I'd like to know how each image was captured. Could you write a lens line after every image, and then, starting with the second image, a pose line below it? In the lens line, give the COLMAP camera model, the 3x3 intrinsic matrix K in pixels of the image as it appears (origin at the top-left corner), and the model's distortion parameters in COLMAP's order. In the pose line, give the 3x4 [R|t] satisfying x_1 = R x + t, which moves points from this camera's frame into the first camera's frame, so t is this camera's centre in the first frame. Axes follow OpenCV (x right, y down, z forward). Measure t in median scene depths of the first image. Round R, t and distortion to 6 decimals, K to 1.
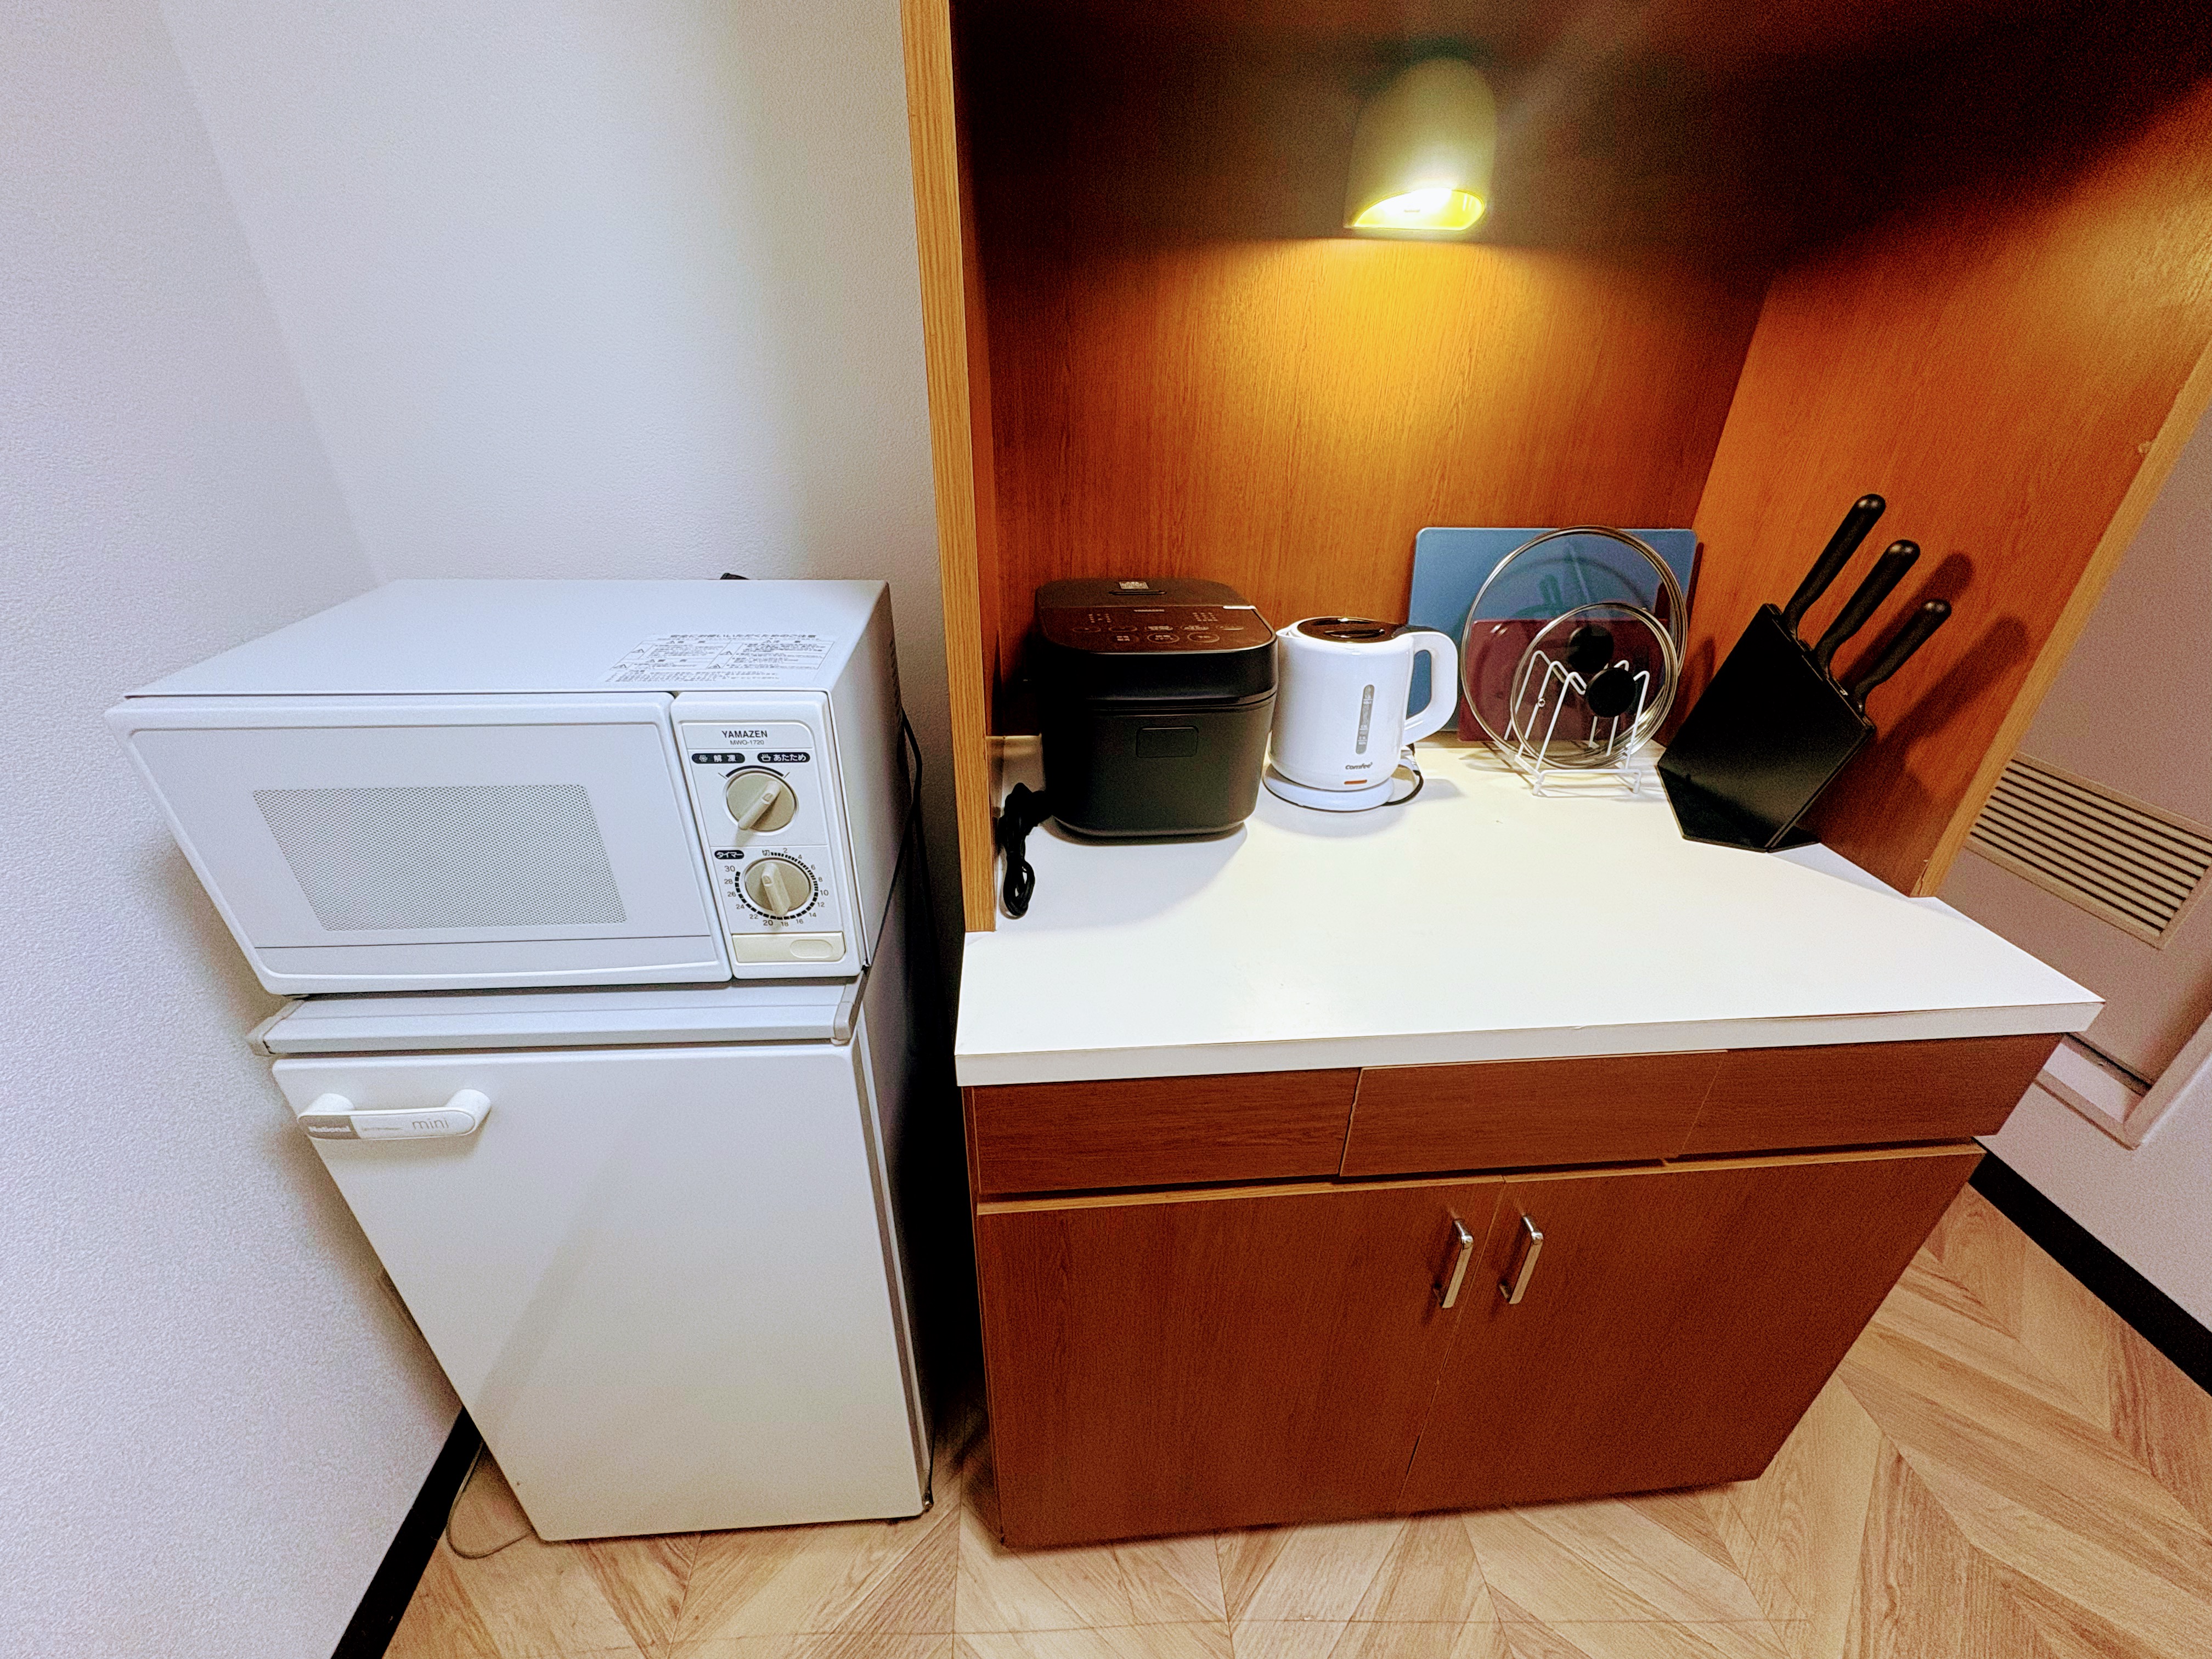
lens RADIAL K [[875.6, 0, 1106.0], [0, 875.6, 829.5], [0, 0, 1]] dist [0.001123, 0.000148]
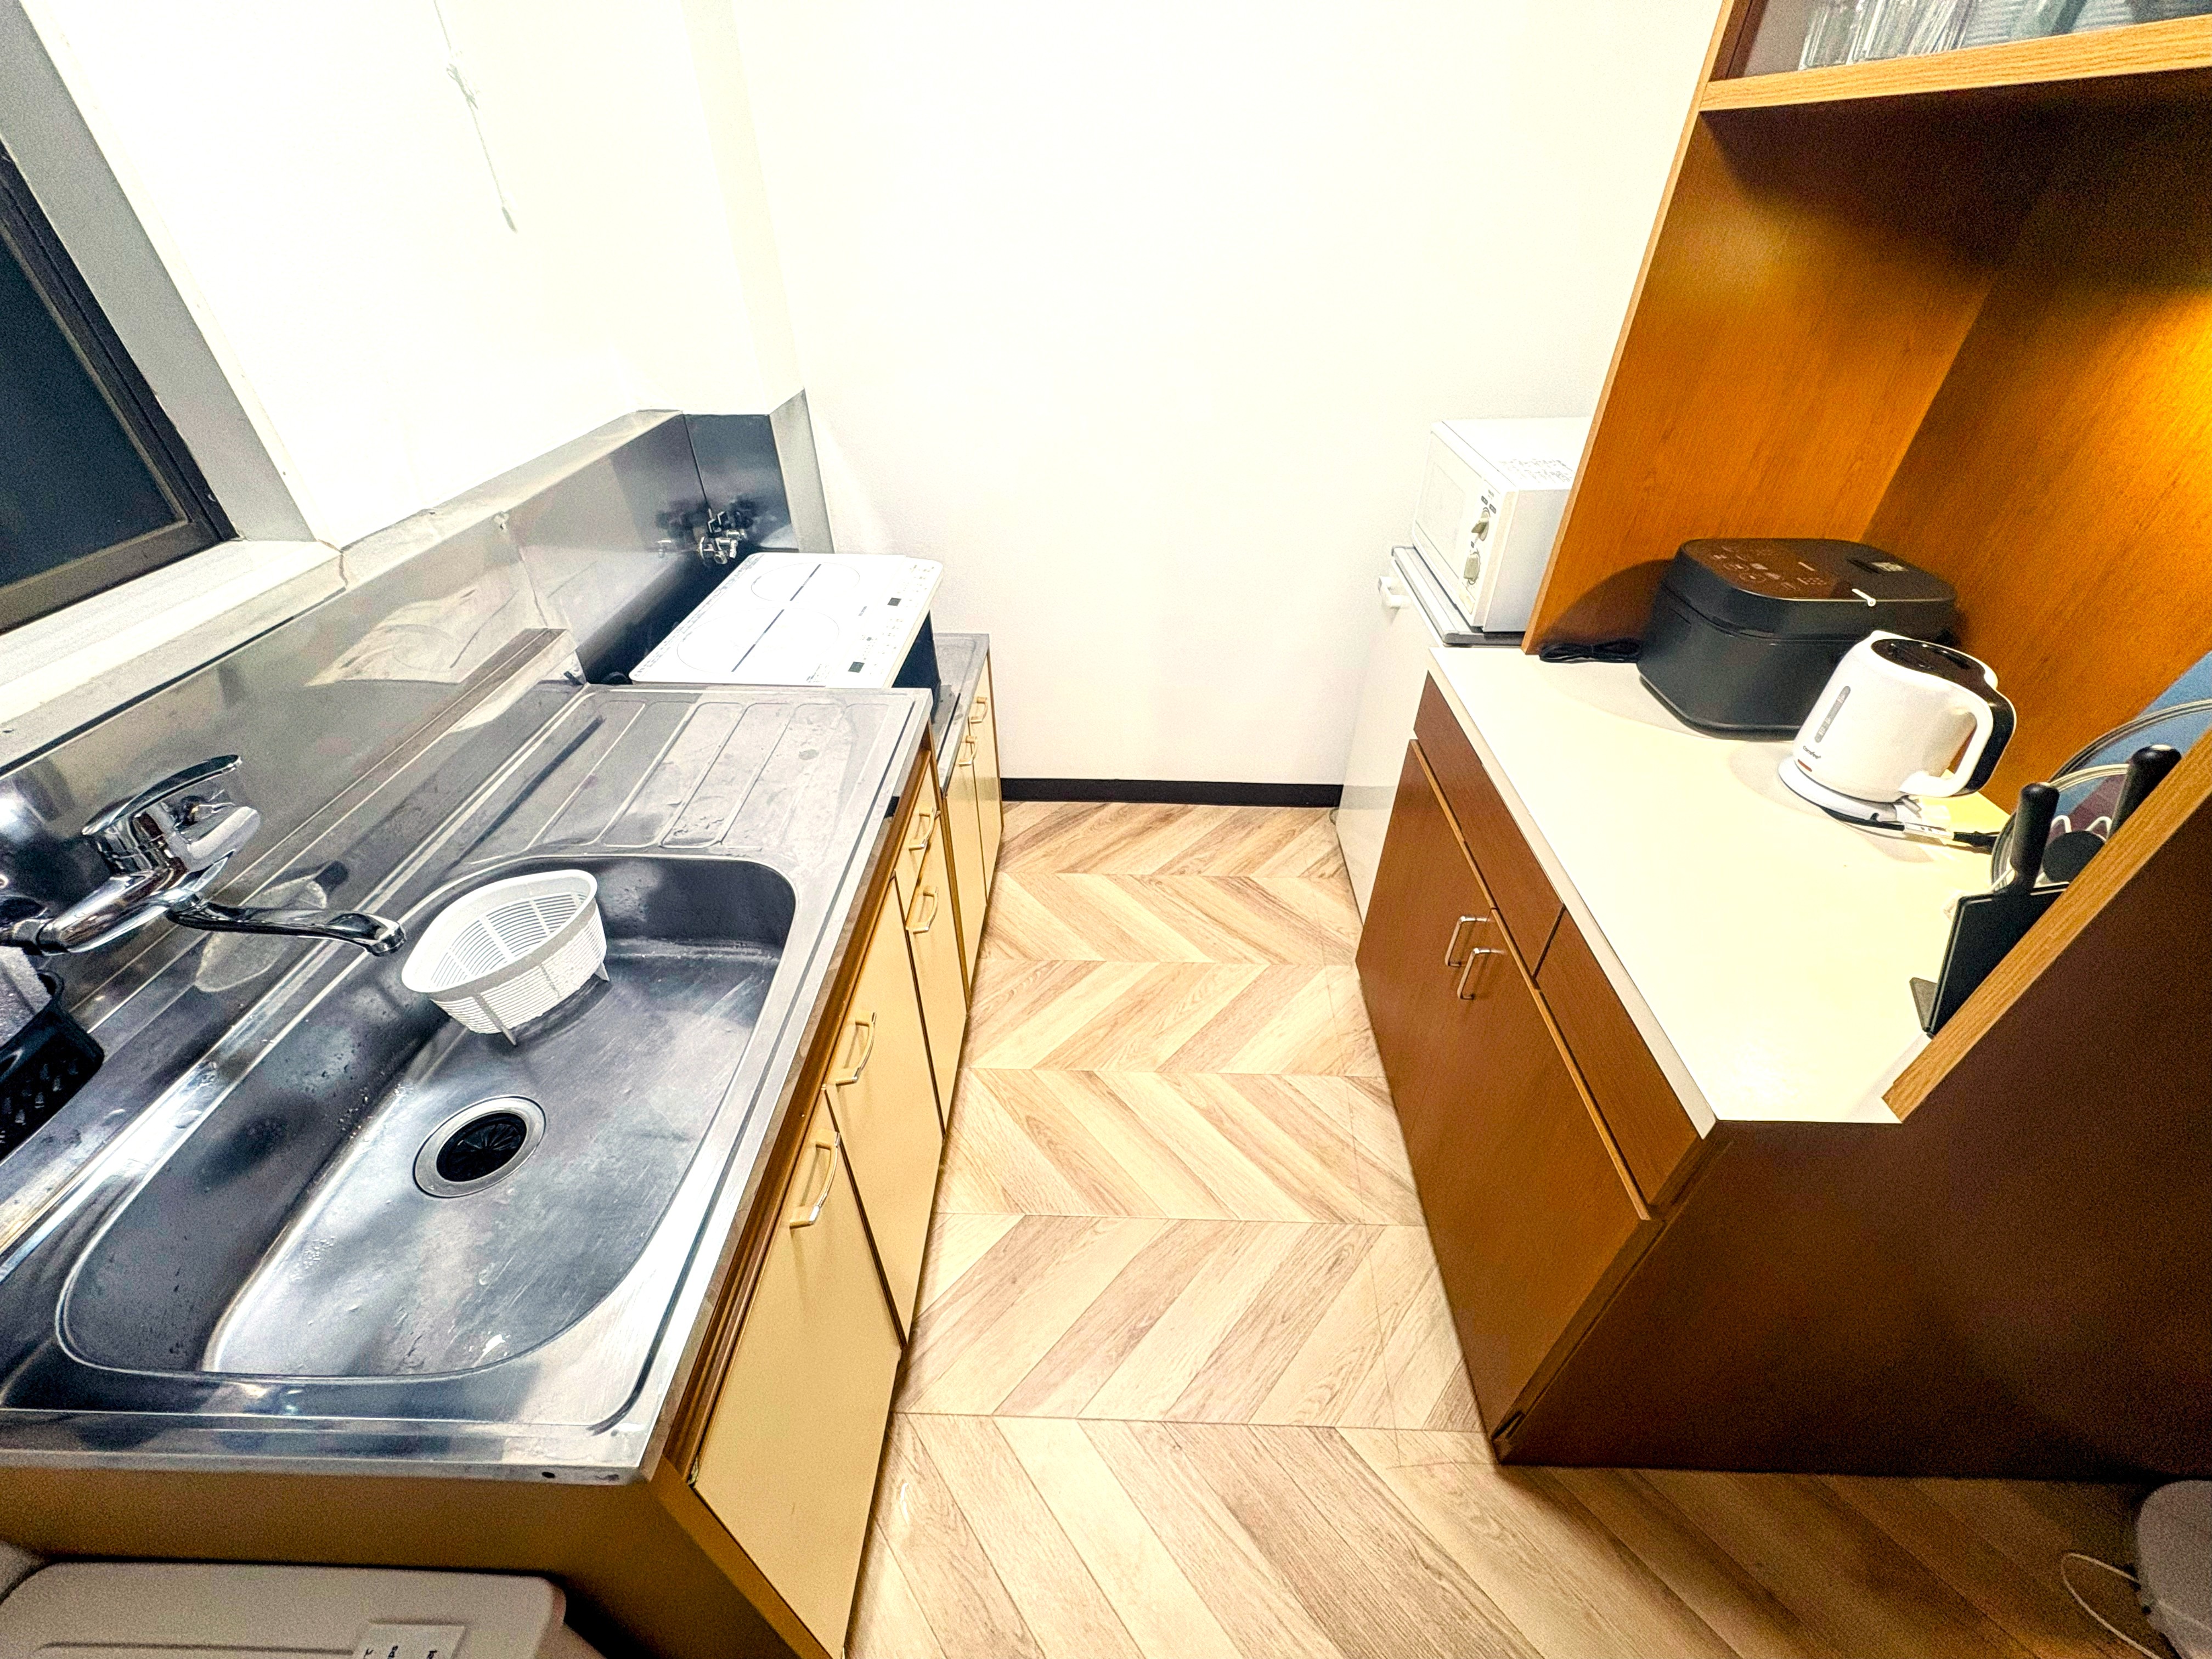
lens RADIAL K [[875.6, 0, 1106.0], [0, 875.6, 829.5], [0, 0, 1]] dist [0.001123, 0.000148]
pose [[-0.107002, 0.588395, -0.801462, 1.261872], [-0.476754, 0.677011, 0.560680, -0.190704], [0.872500, 0.442094, 0.208078, -0.012710]]
